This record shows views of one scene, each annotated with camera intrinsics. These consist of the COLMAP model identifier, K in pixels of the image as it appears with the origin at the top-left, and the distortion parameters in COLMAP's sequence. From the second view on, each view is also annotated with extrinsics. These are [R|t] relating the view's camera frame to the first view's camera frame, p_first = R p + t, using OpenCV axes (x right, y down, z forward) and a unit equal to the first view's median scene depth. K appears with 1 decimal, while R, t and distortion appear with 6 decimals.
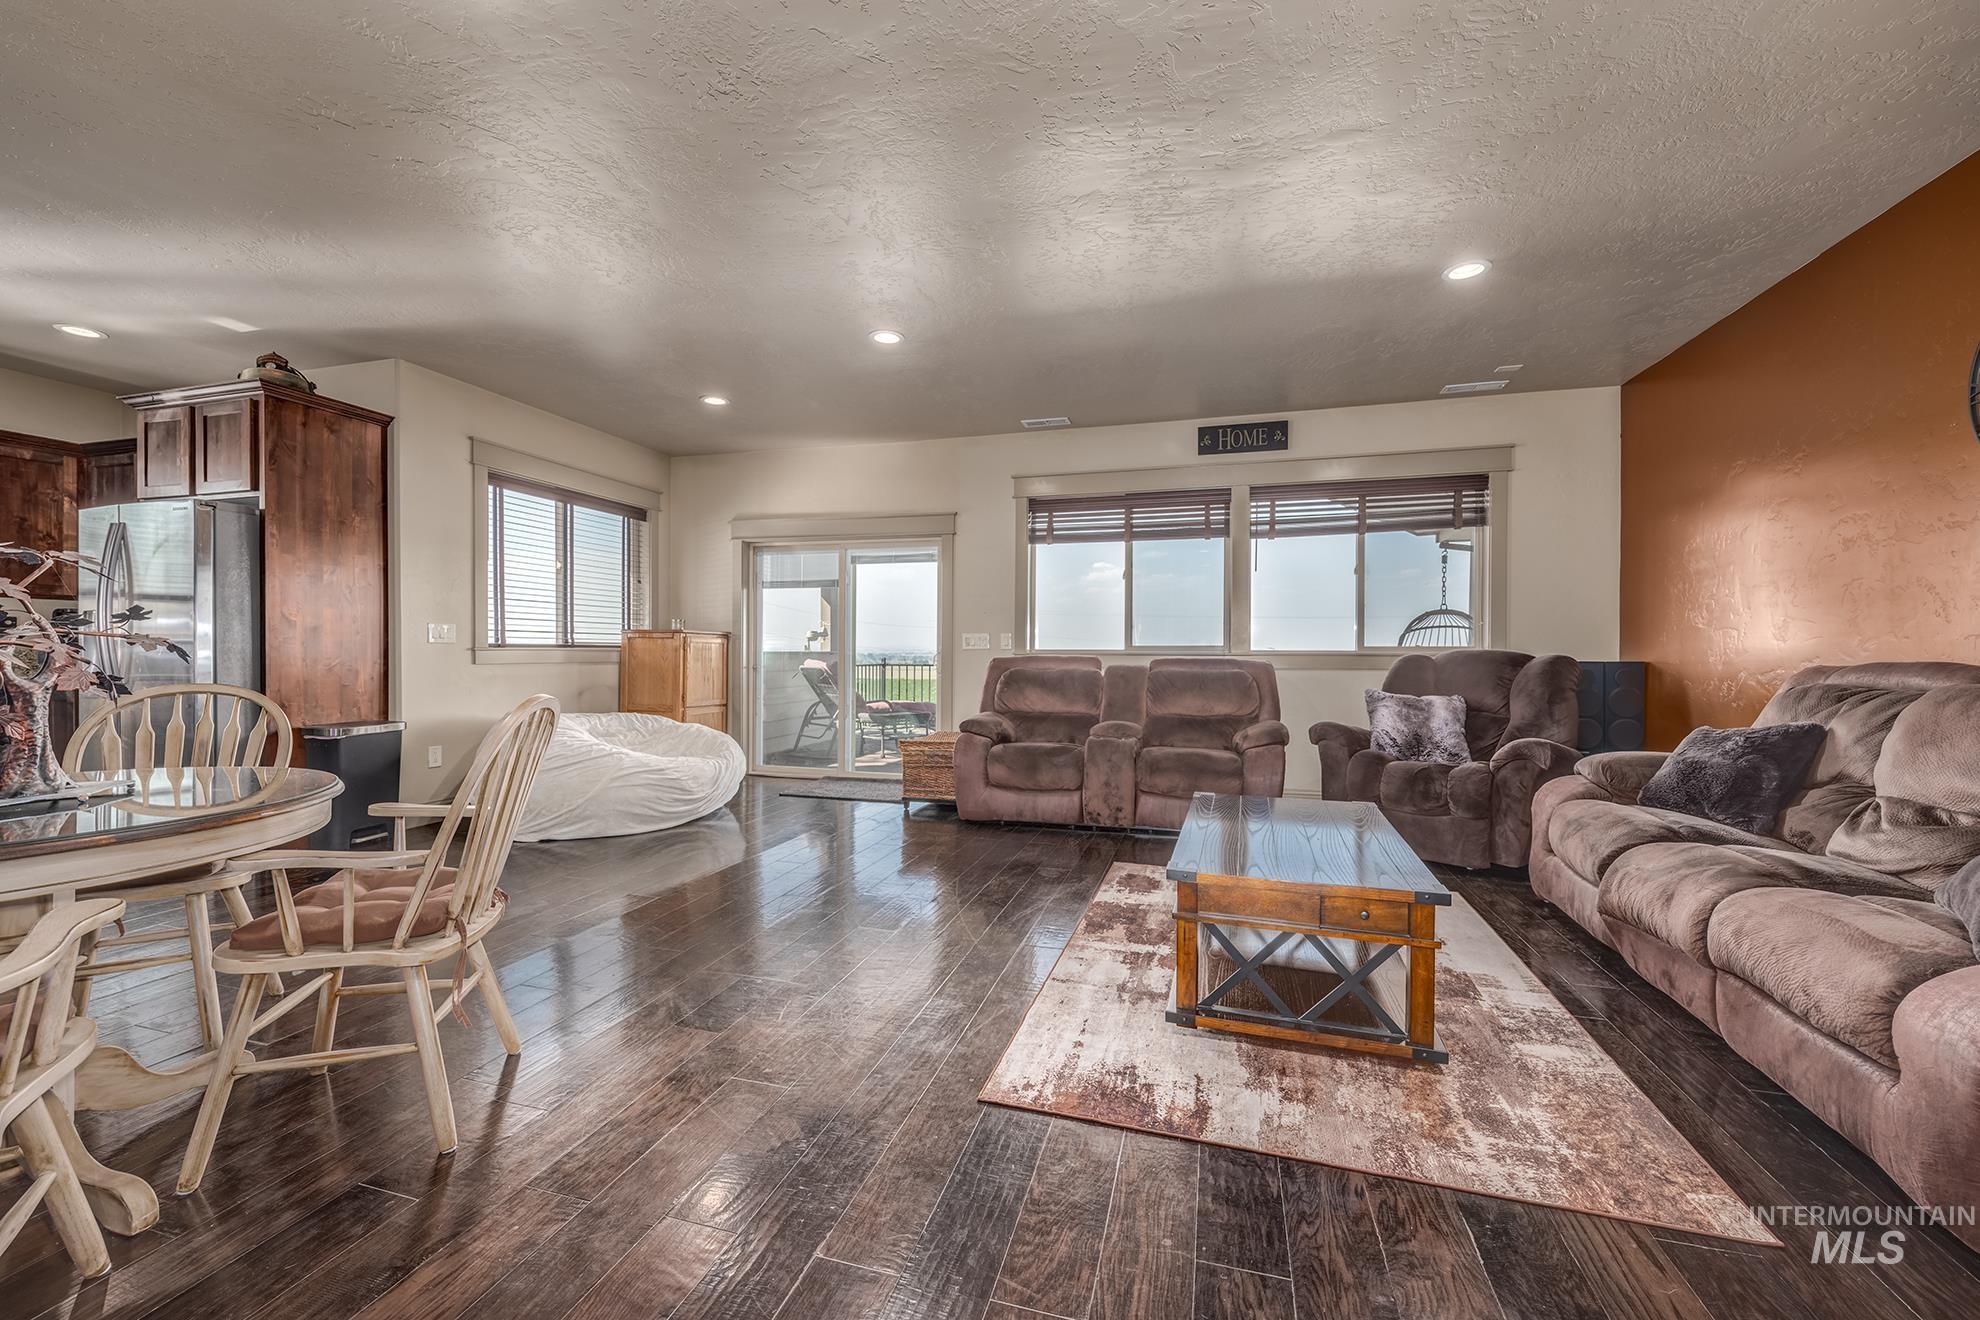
lens RADIAL K [[774.9, 0, 988.3], [0, 774.9, 655.0], [0, 0, 1]] dist [0.003843, -0.001976]
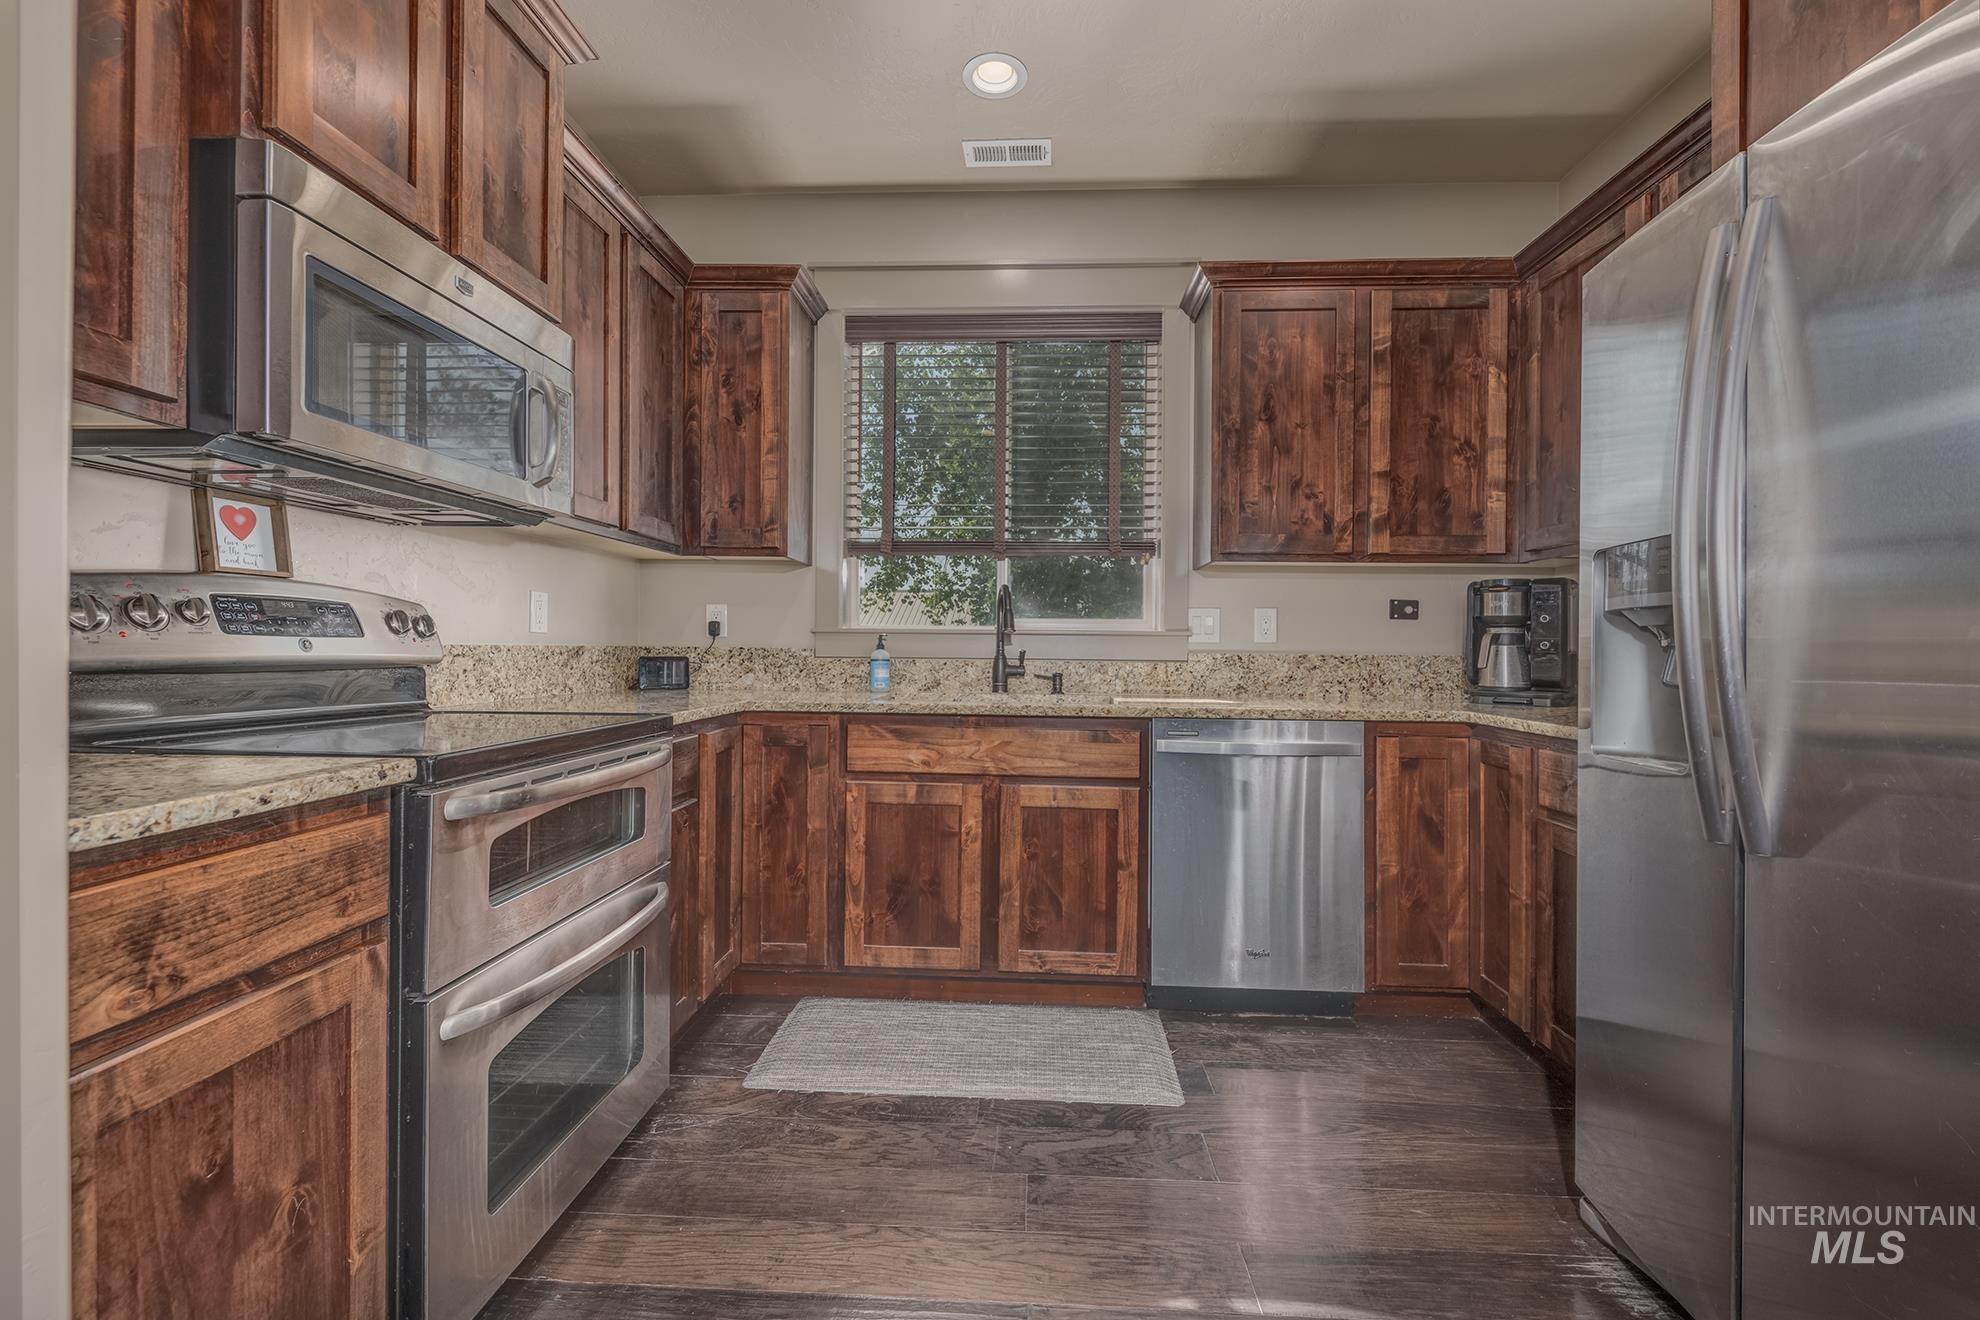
lens RADIAL K [[774.9, 0, 994.5], [0, 774.9, 653.6], [0, 0, 1]] dist [0.003843, -0.001976]
pose [[0.246588, -0.000896, -0.969120, -0.783979], [-0.009926, 0.999945, -0.003450, -0.003850], [0.969069, 0.010470, 0.246566, 0.561055]]
